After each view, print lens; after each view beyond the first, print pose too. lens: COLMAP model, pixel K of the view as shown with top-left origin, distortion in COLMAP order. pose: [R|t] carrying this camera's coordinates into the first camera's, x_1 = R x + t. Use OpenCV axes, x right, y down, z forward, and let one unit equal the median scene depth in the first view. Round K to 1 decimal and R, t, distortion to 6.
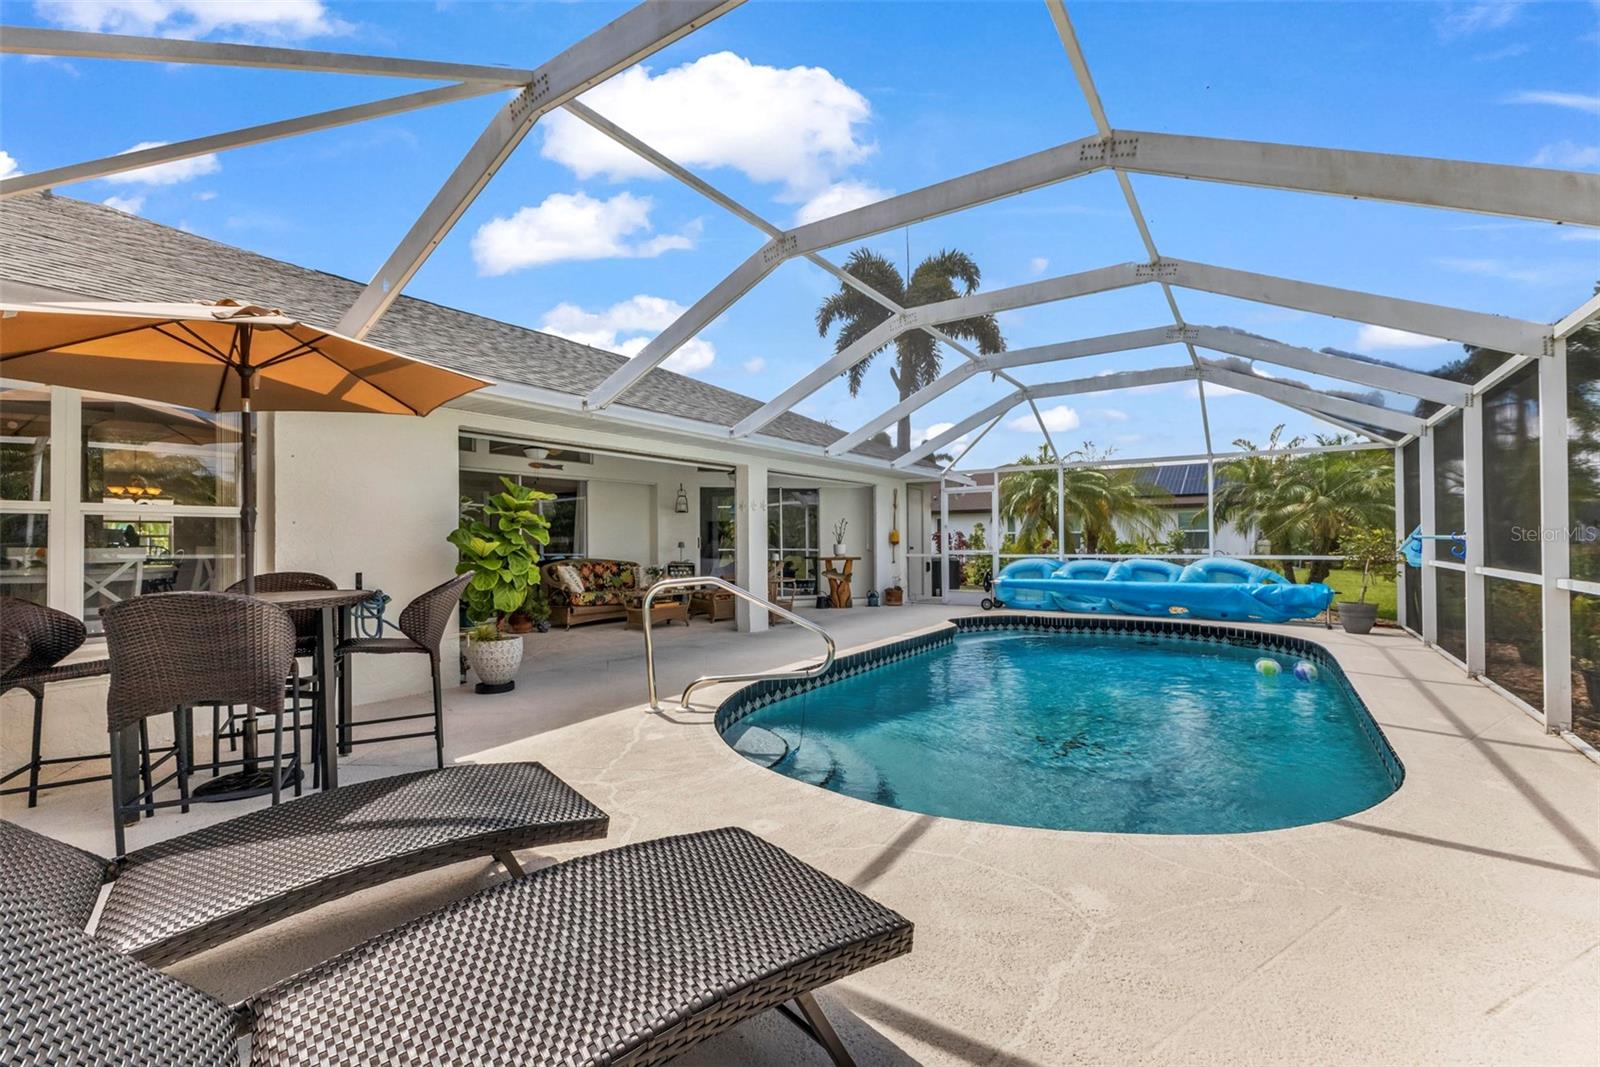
lens RADIAL K [[697.9, 0, 801.2], [0, 697.9, 531.7], [0, 0, 1]] dist [0.015837, -0.006076]
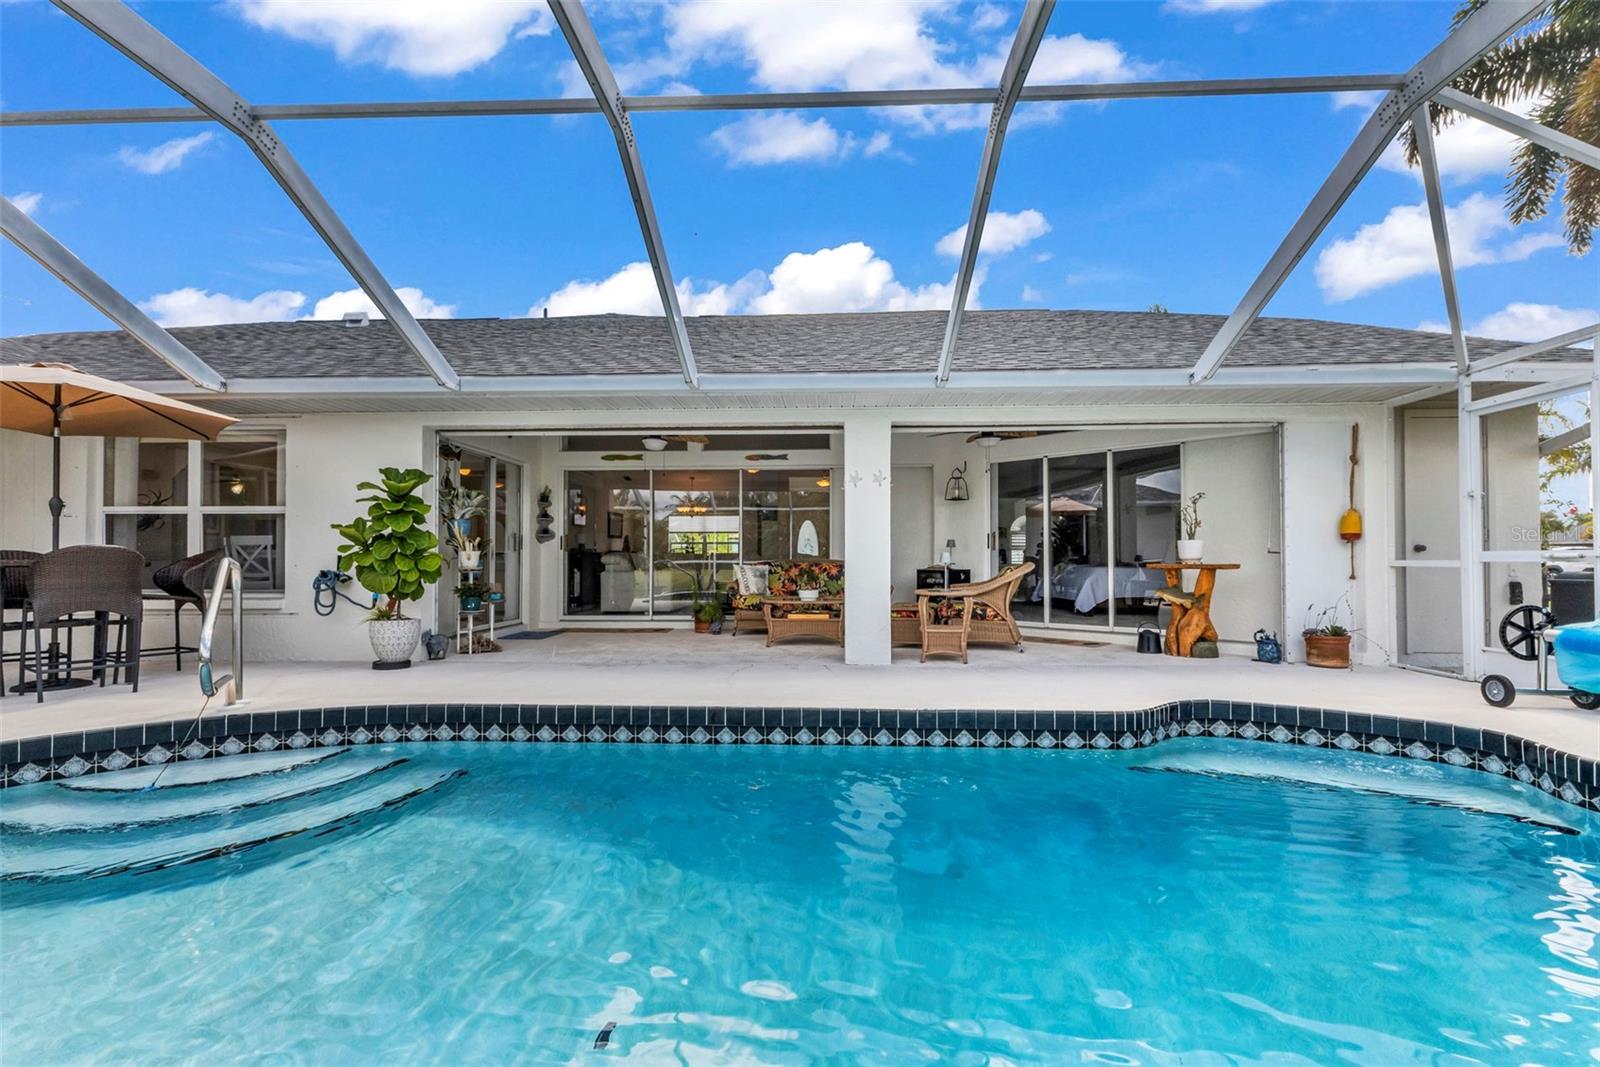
lens RADIAL K [[709.7, 0, 804.2], [0, 709.7, 540.0], [0, 0, 1]] dist [0.006458, 0.000060]
pose [[0.520587, -0.014952, -0.853678, 0.450183], [0.007871, 0.999888, -0.012713, 0.027162], [0.853772, -0.000101, 0.520646, 0.544616]]
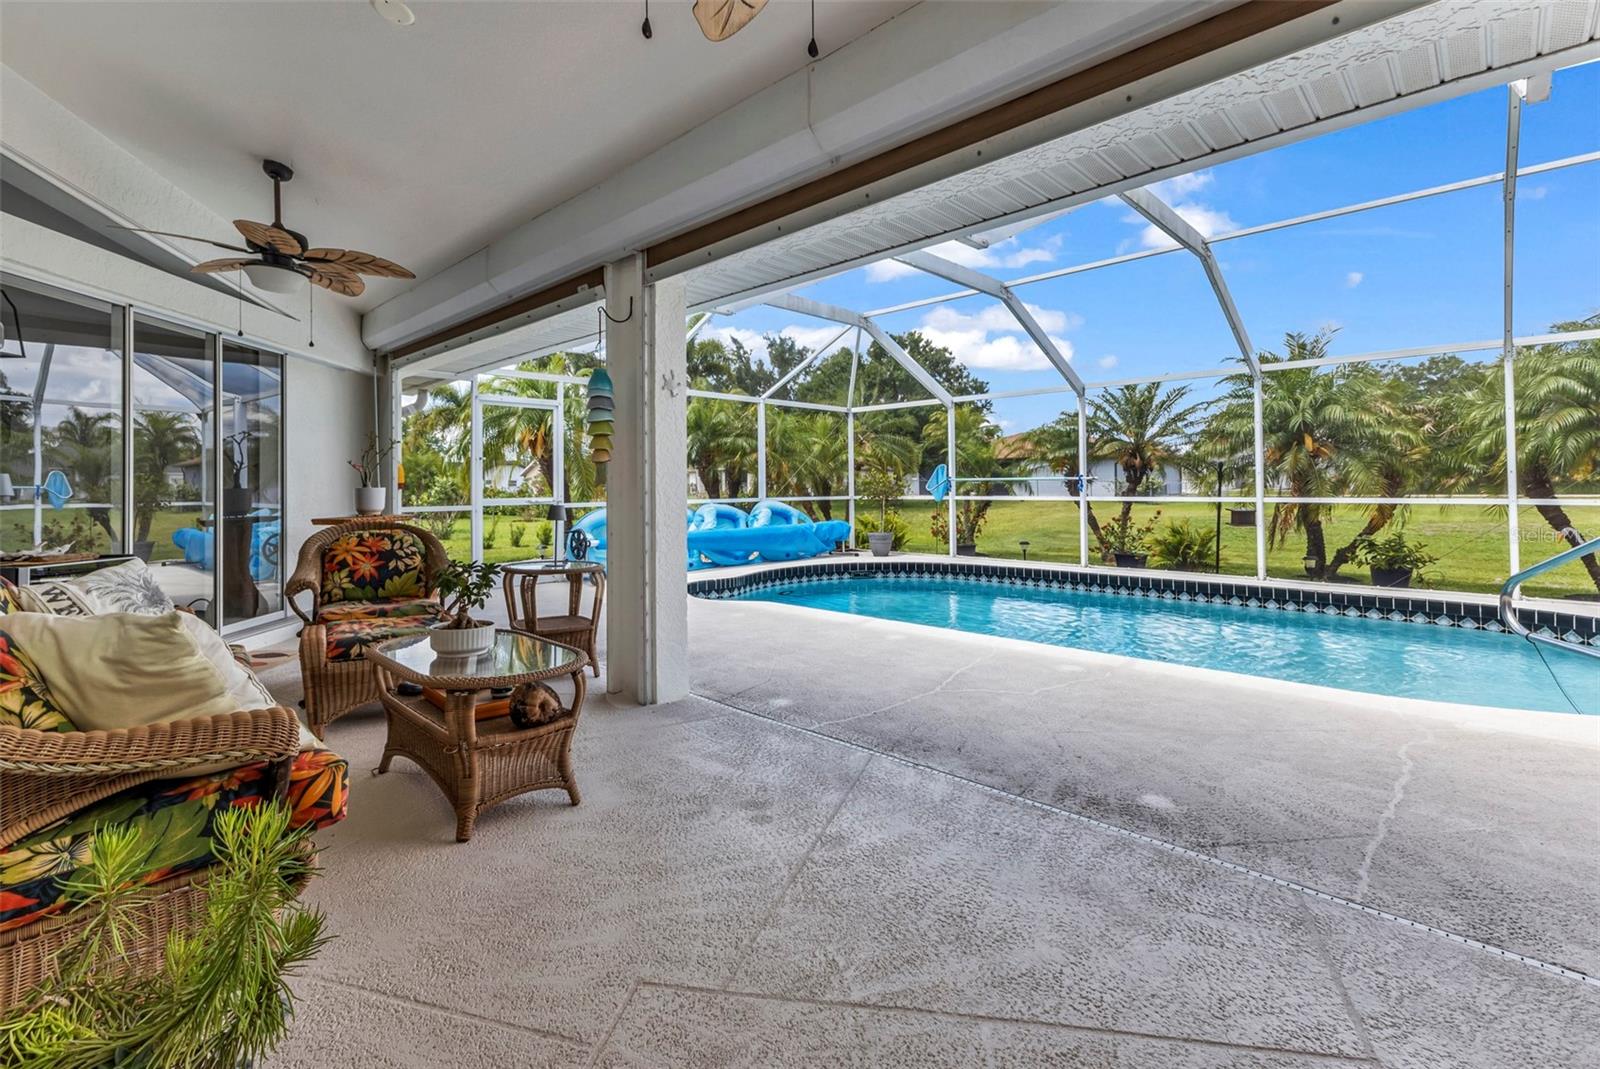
lens RADIAL K [[717.2, 0, 797.3], [0, 717.2, 476.9], [0, 0, 1]] dist [0.008952, 0.000190]
pose [[0.173716, 0.019363, 0.984605, -0.432641], [-0.003998, 0.999812, -0.018957, 0.022227], [-0.984788, -0.000644, 0.173761, 0.779501]]
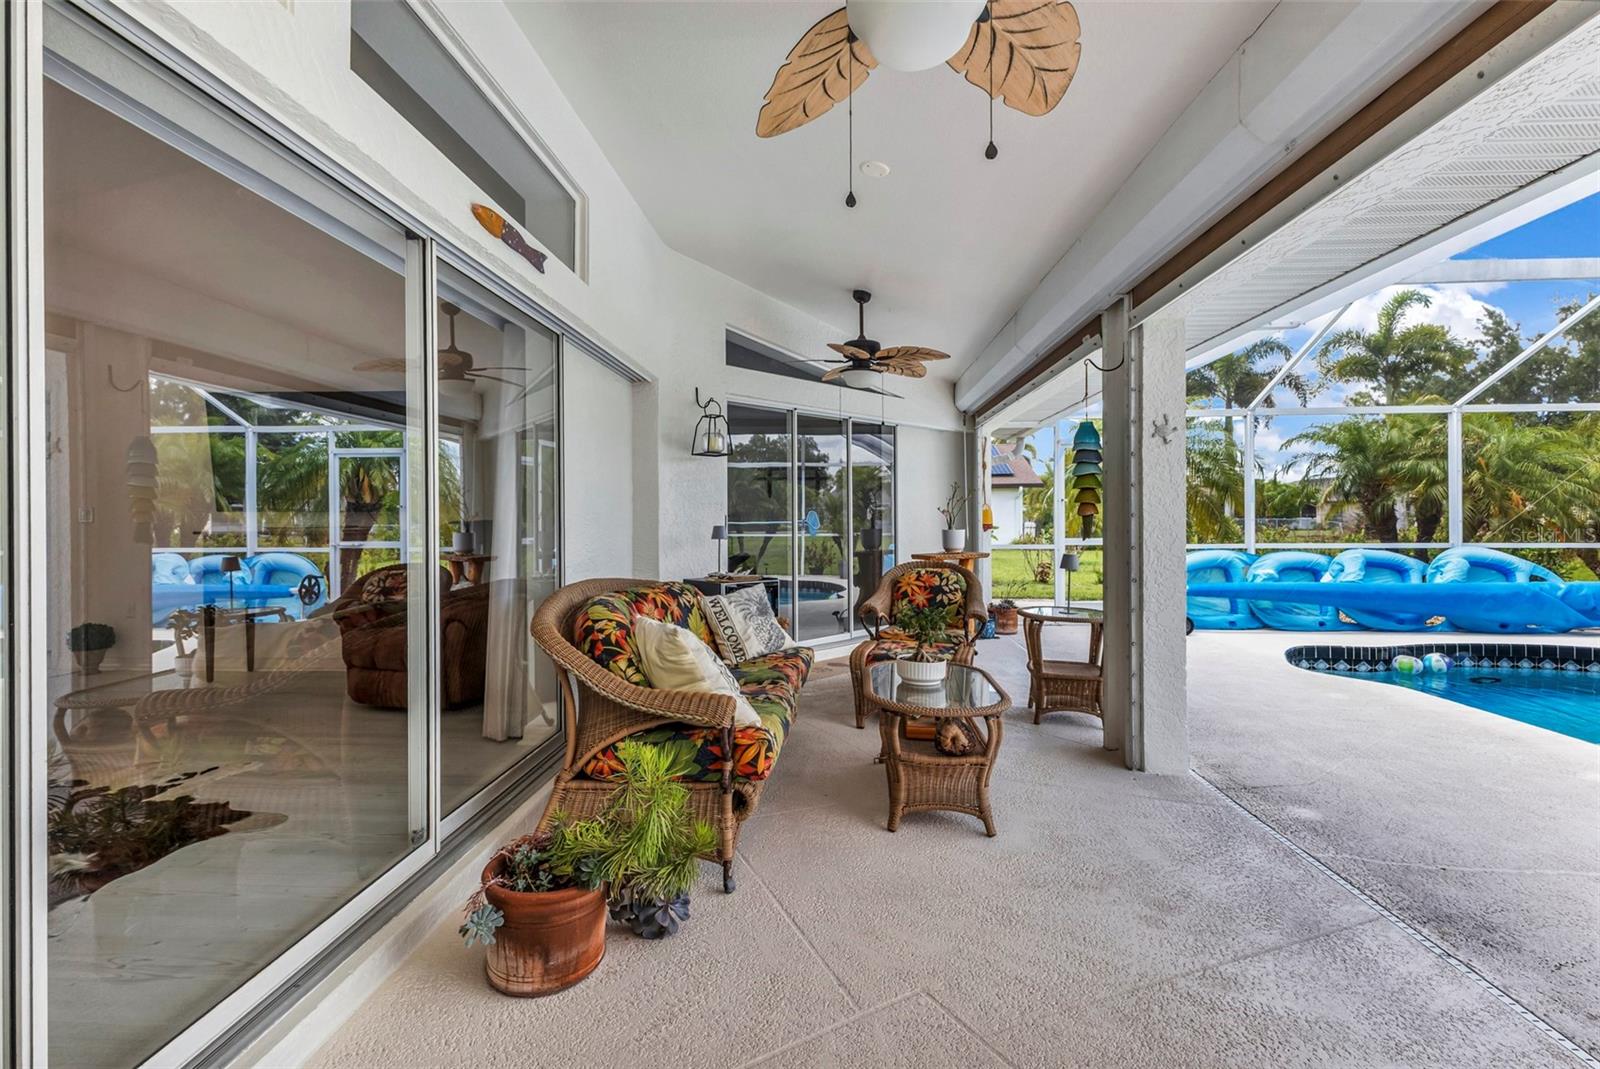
lens RADIAL K [[716.7, 0, 793.3], [0, 716.7, 520.7], [0, 0, 1]] dist [0.009233, -0.000680]
pose [[0.866100, 0.002597, 0.499863, -0.401872], [-0.007204, 0.999948, 0.007286, 0.009086], [-0.499818, -0.009912, 0.866074, 0.699670]]
